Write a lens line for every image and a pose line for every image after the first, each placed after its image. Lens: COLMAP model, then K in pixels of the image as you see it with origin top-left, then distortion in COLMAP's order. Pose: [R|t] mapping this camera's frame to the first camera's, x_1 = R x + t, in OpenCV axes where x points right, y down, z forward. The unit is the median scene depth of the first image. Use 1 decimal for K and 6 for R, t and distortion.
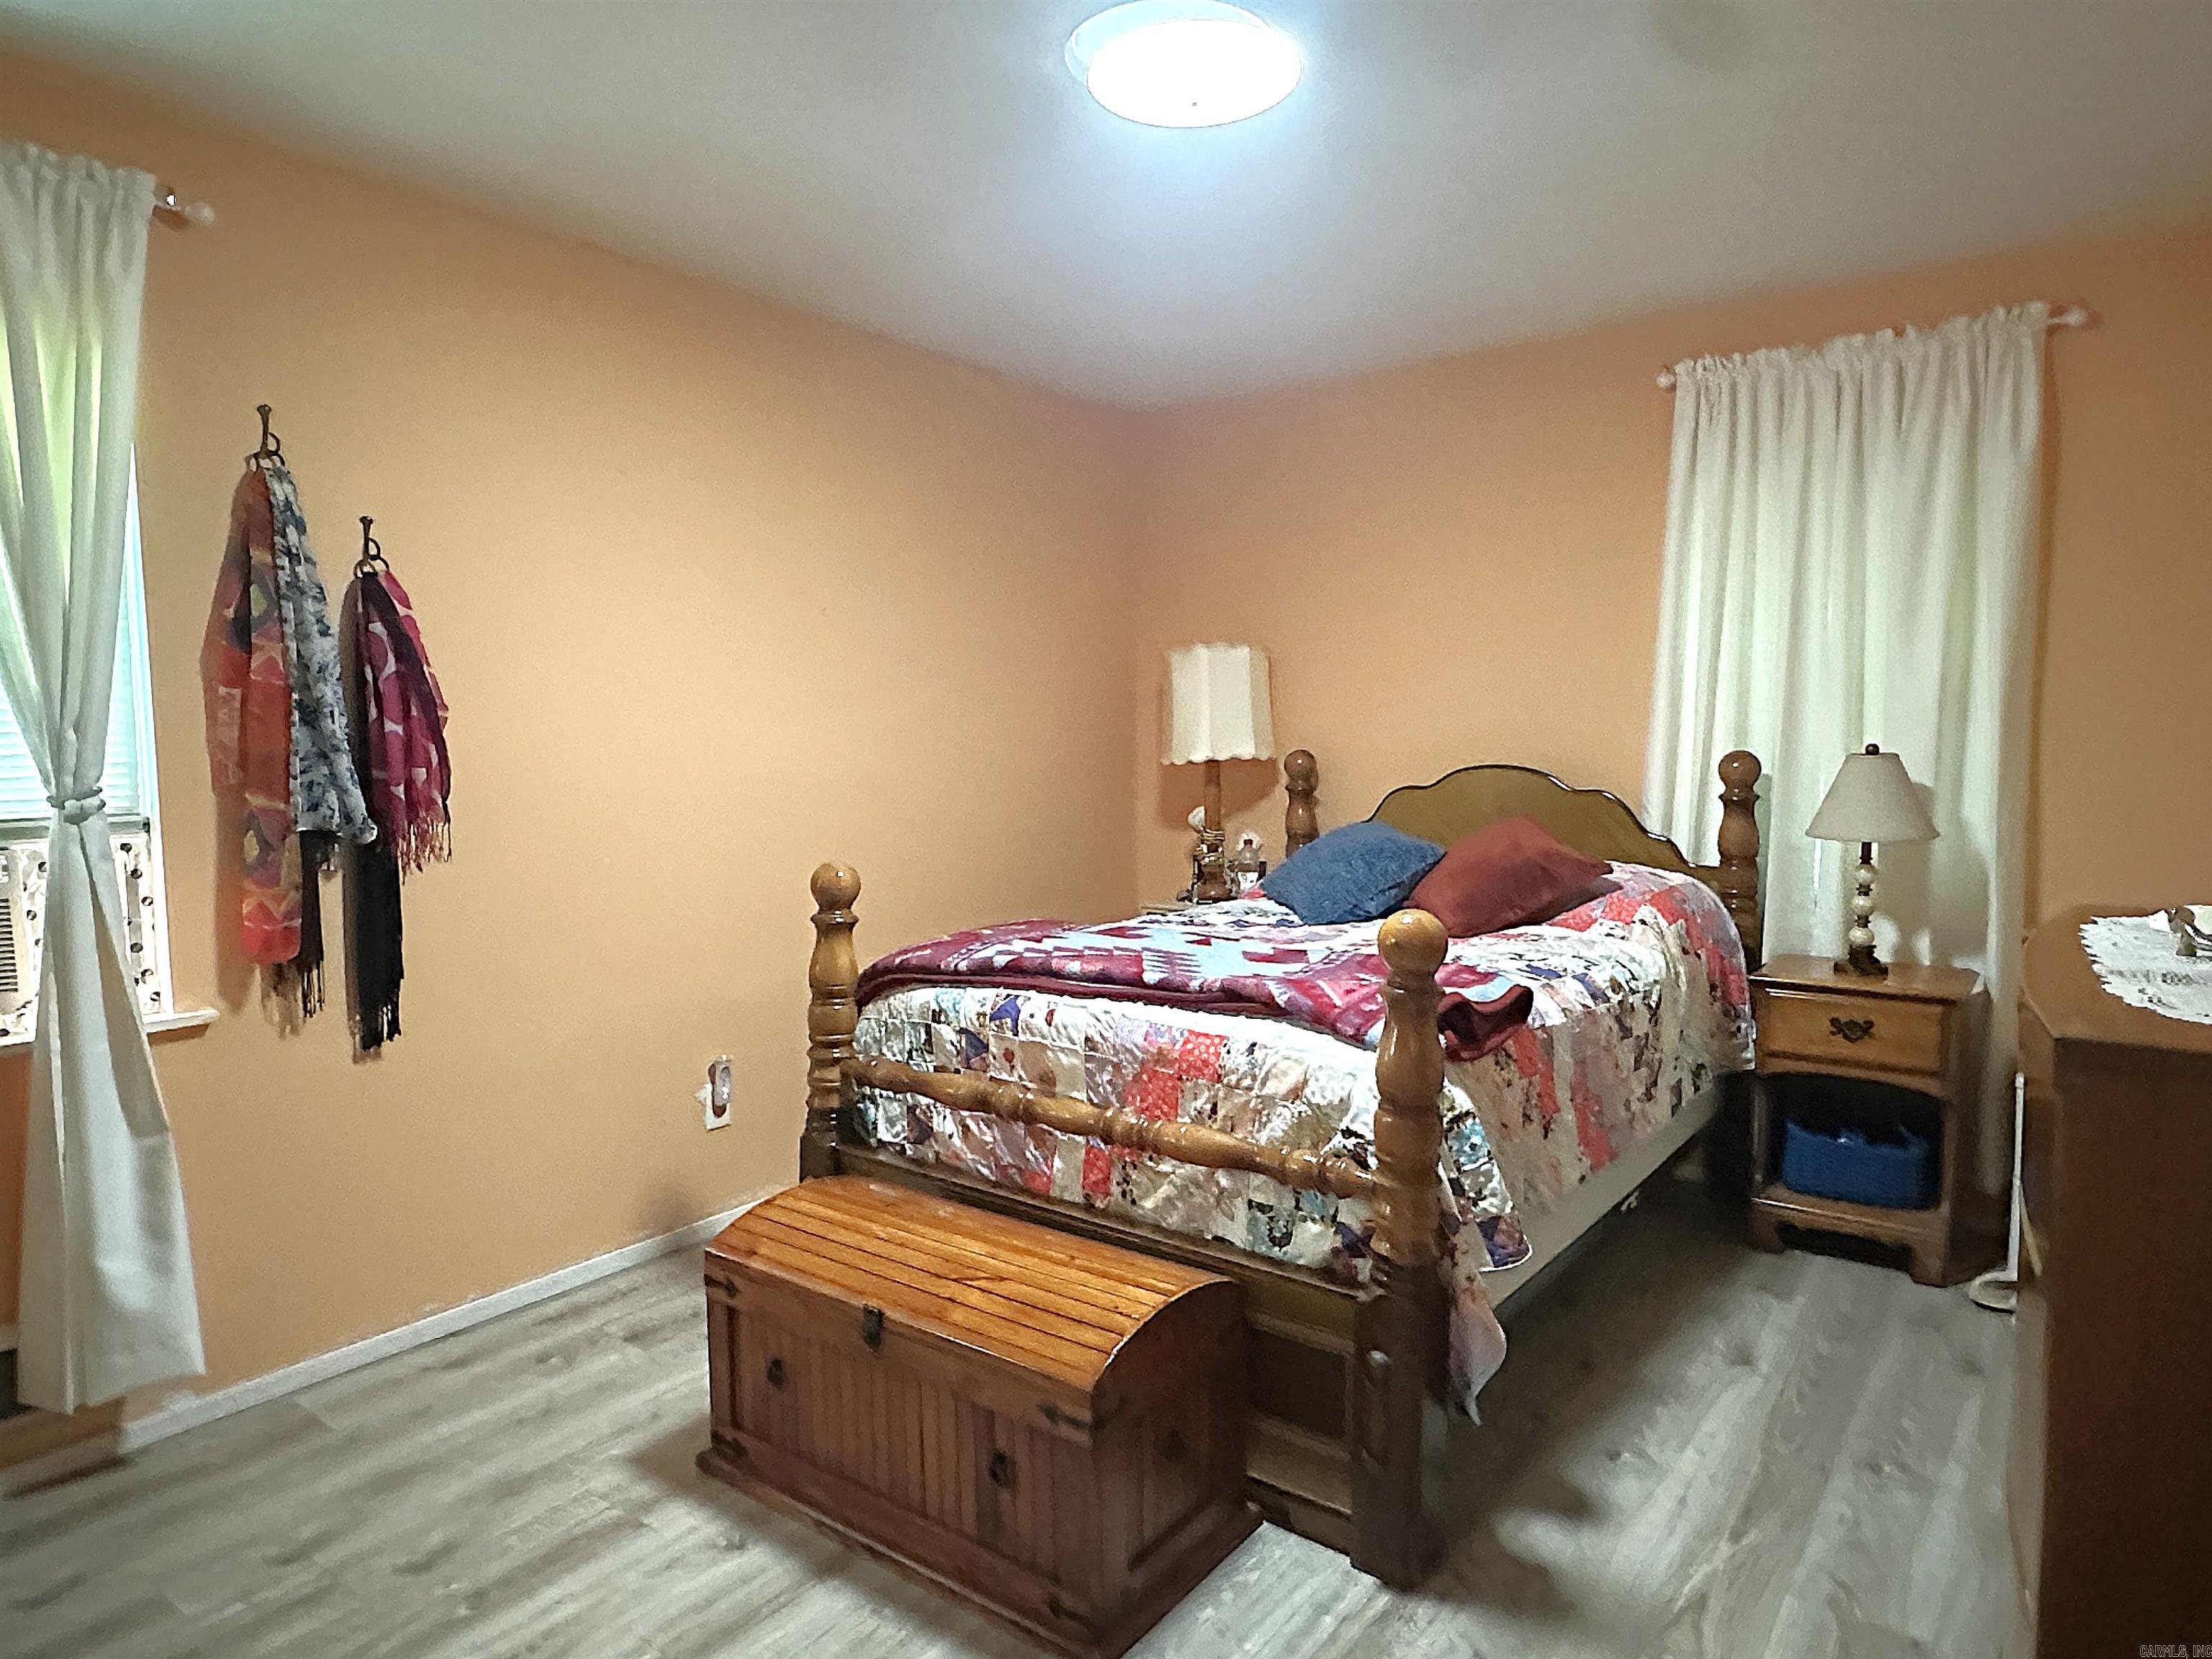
lens RADIAL K [[1354.4, 0, 1100.9], [0, 1354.4, 826.9], [0, 0, 1]] dist [-0.005581, 0.001420]
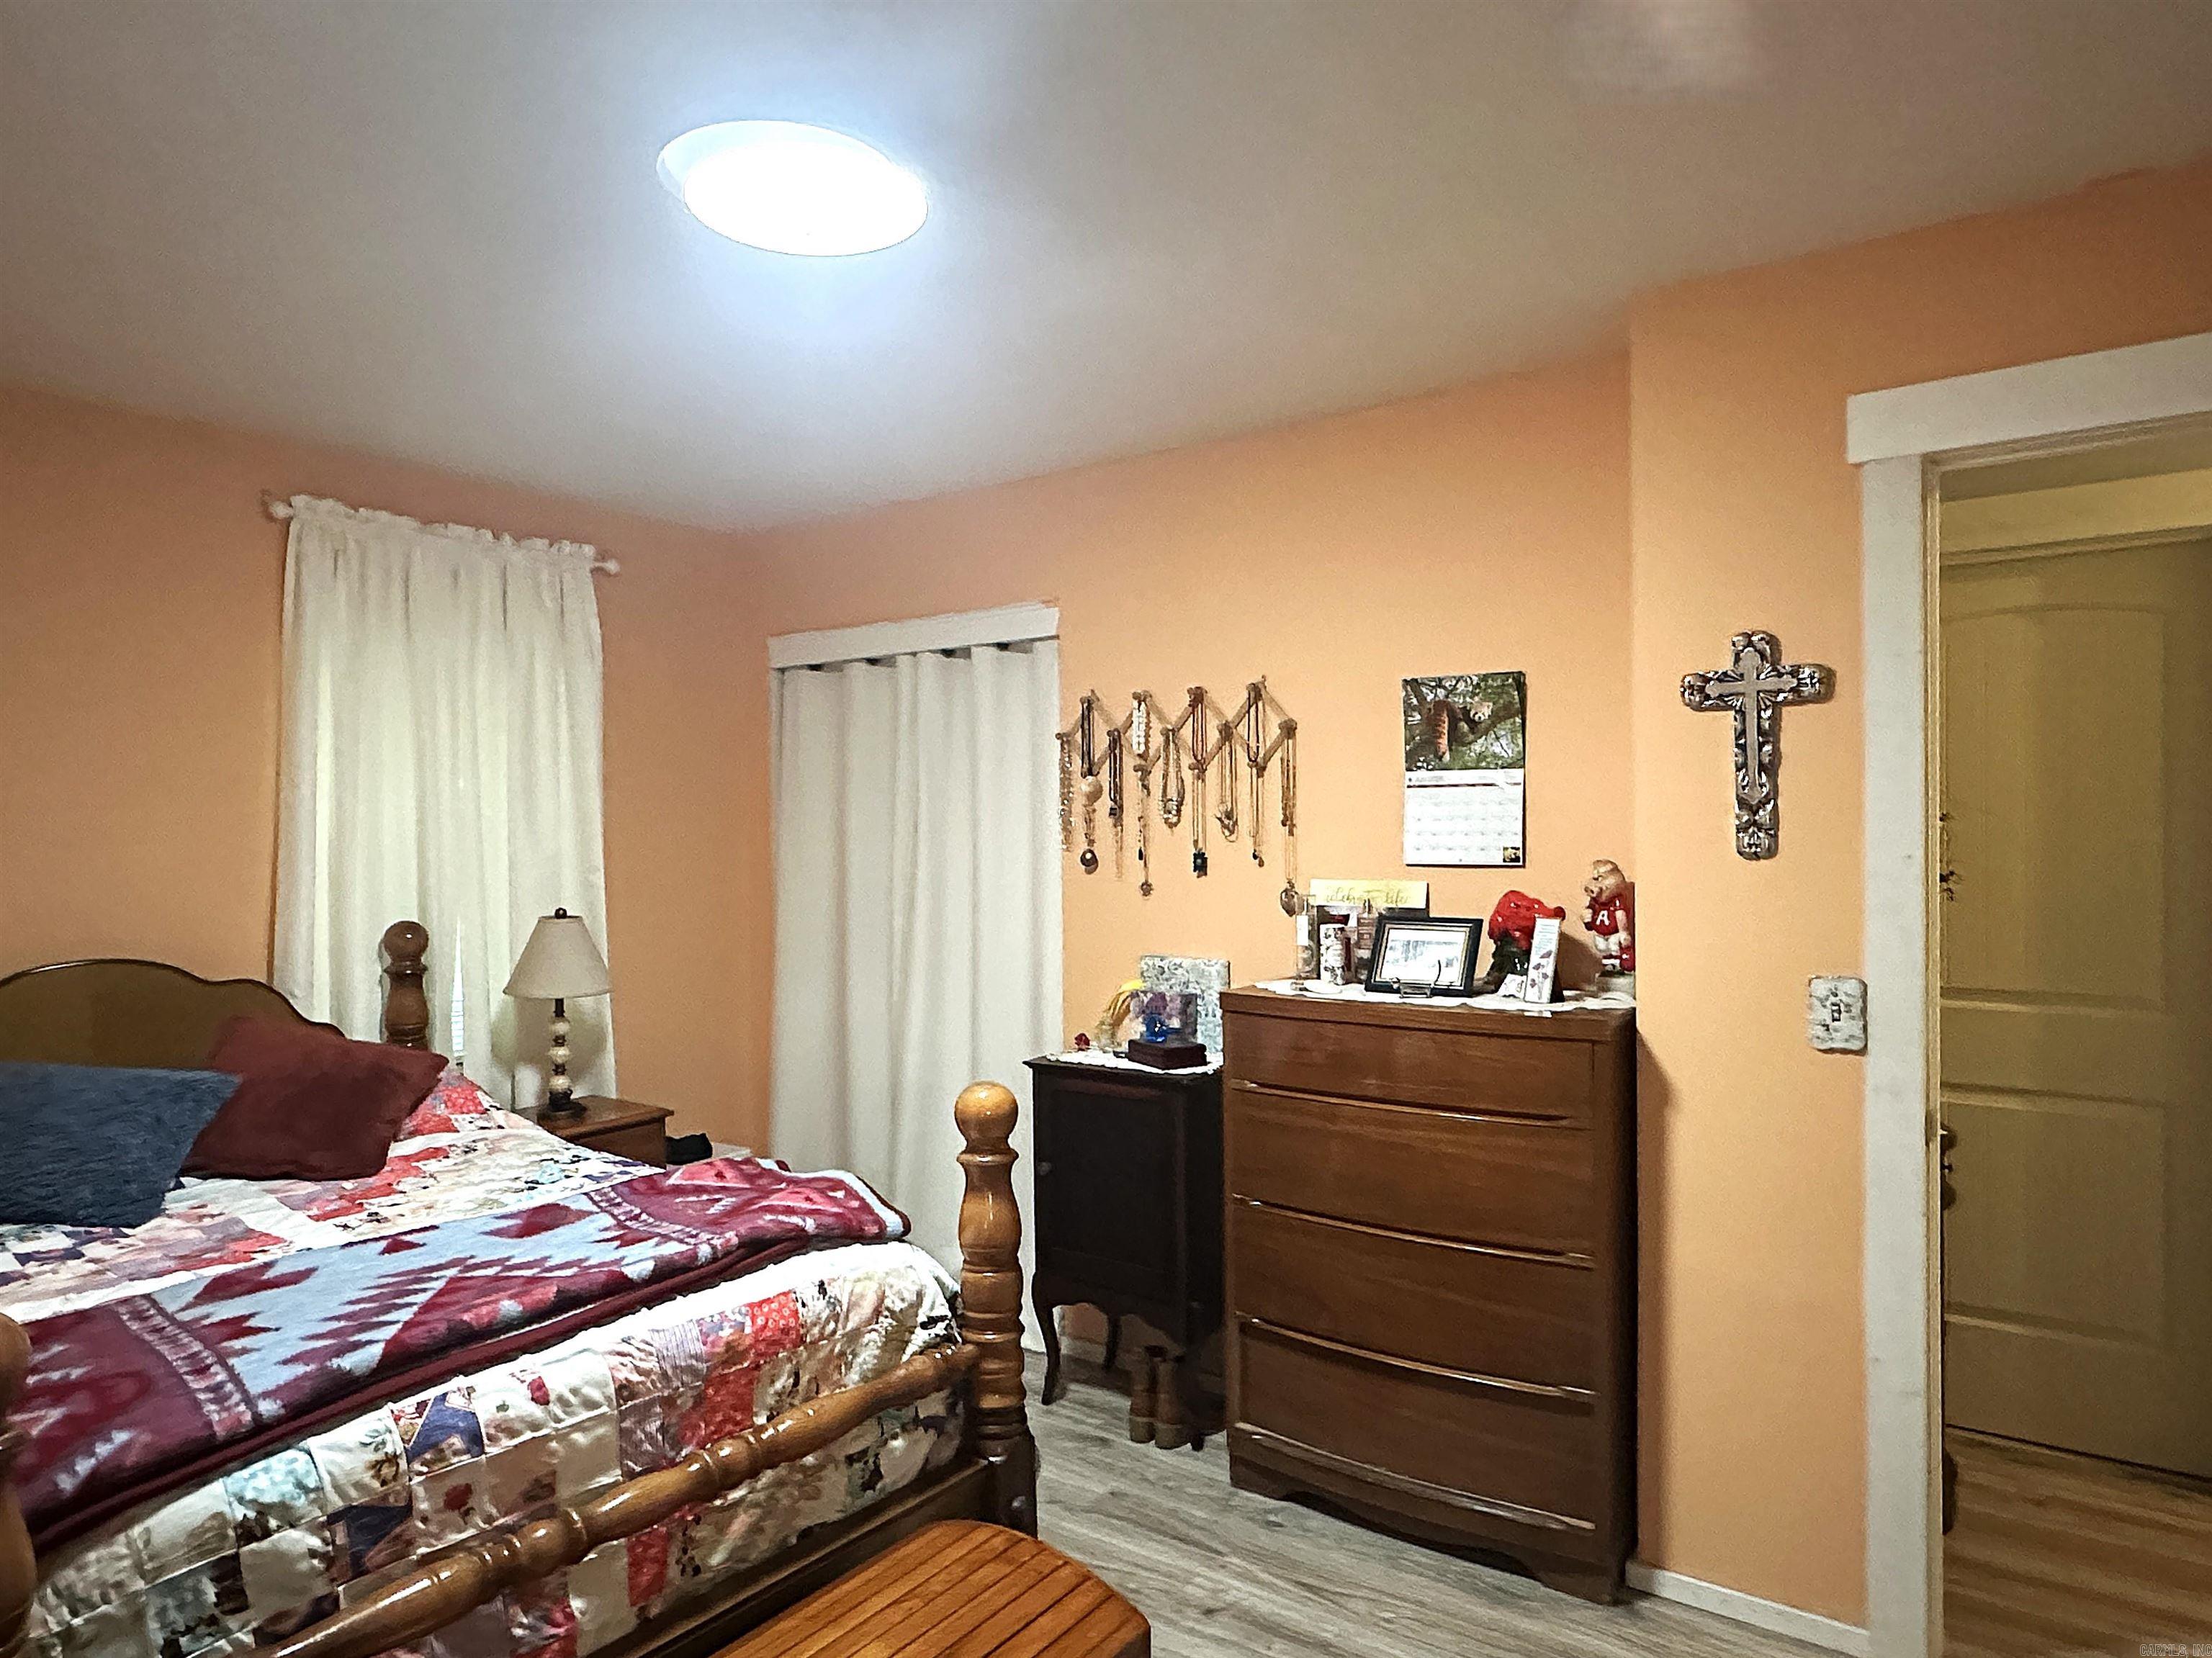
lens RADIAL K [[1354.2, 0, 1100.4], [0, 1354.2, 833.5], [0, 0, 1]] dist [-0.005581, 0.001420]
pose [[-0.009906, 0.004868, 0.999939, -0.719454], [0.087028, 0.996198, -0.003988, -0.104694], [-0.996157, 0.086983, -0.010292, 0.746189]]
